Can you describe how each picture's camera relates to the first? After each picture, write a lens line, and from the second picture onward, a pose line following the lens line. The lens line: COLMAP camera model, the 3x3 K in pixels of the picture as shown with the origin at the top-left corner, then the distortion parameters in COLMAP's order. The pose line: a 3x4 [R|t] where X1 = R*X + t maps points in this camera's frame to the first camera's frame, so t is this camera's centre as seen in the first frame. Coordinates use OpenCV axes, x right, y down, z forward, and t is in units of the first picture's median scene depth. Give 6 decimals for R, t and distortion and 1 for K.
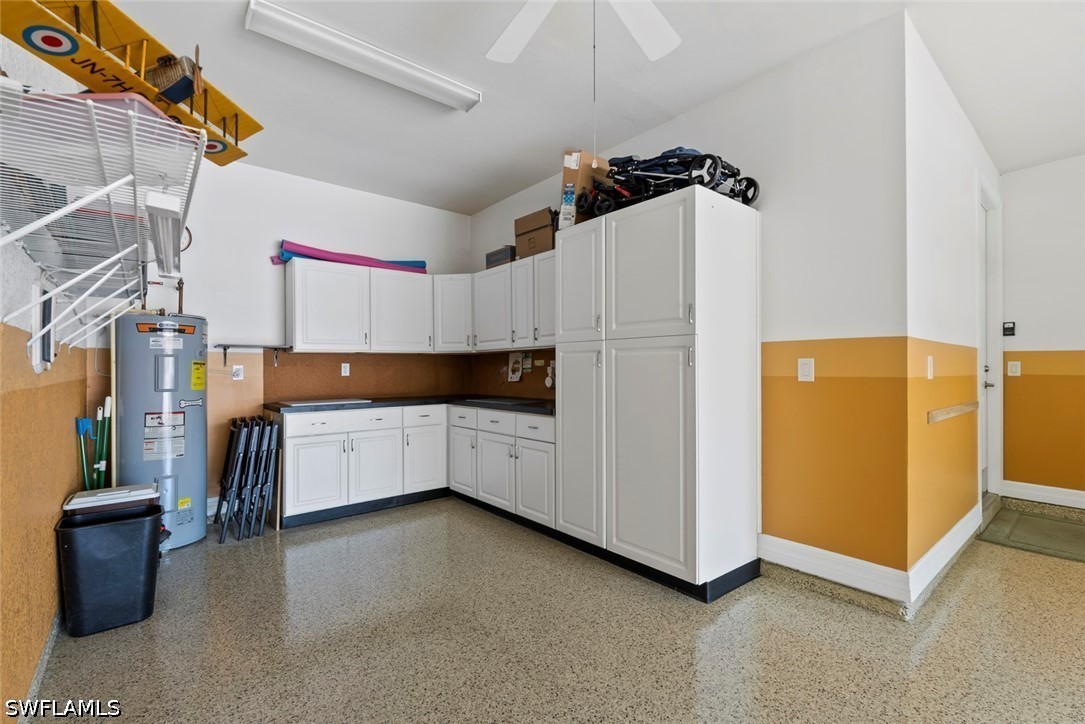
lens RADIAL K [[480.7, 0, 545.8], [0, 480.7, 365.7], [0, 0, 1]] dist [-0.000330, 0.000528]
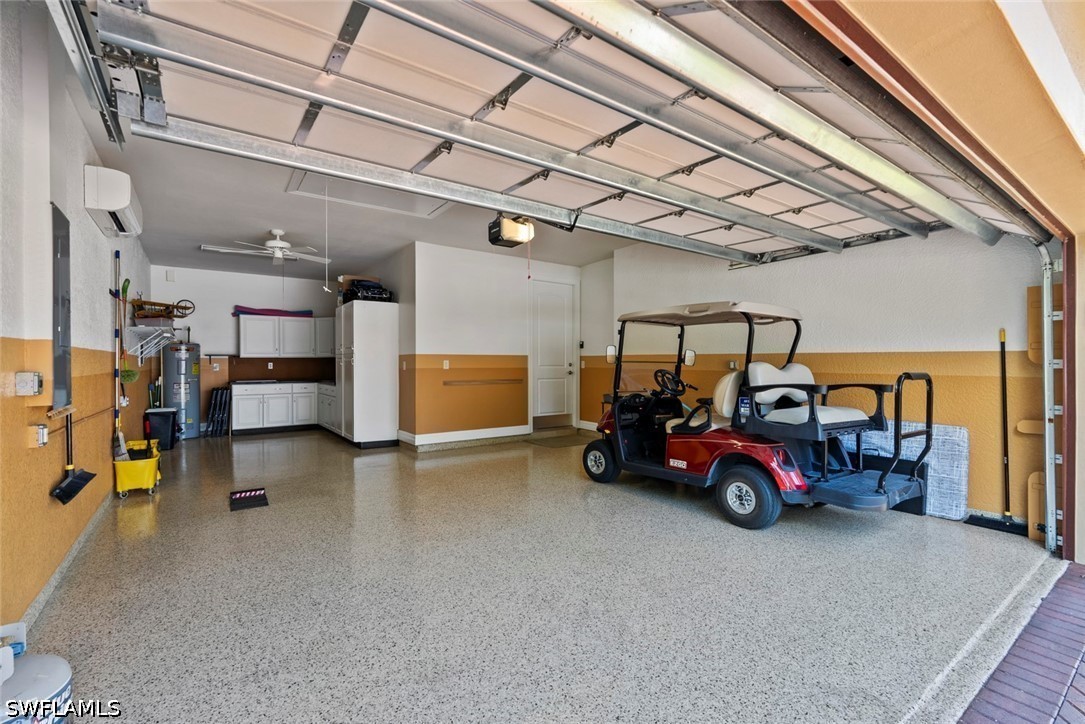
lens RADIAL K [[480.7, 0, 540.3], [0, 480.7, 360.0], [0, 0, 1]] dist [-0.000330, 0.000528]
pose [[0.997154, -0.002354, -0.075352, 1.097081], [0.002244, 0.999996, -0.001541, -0.012409], [0.075355, 0.001367, 0.997156, -1.178898]]
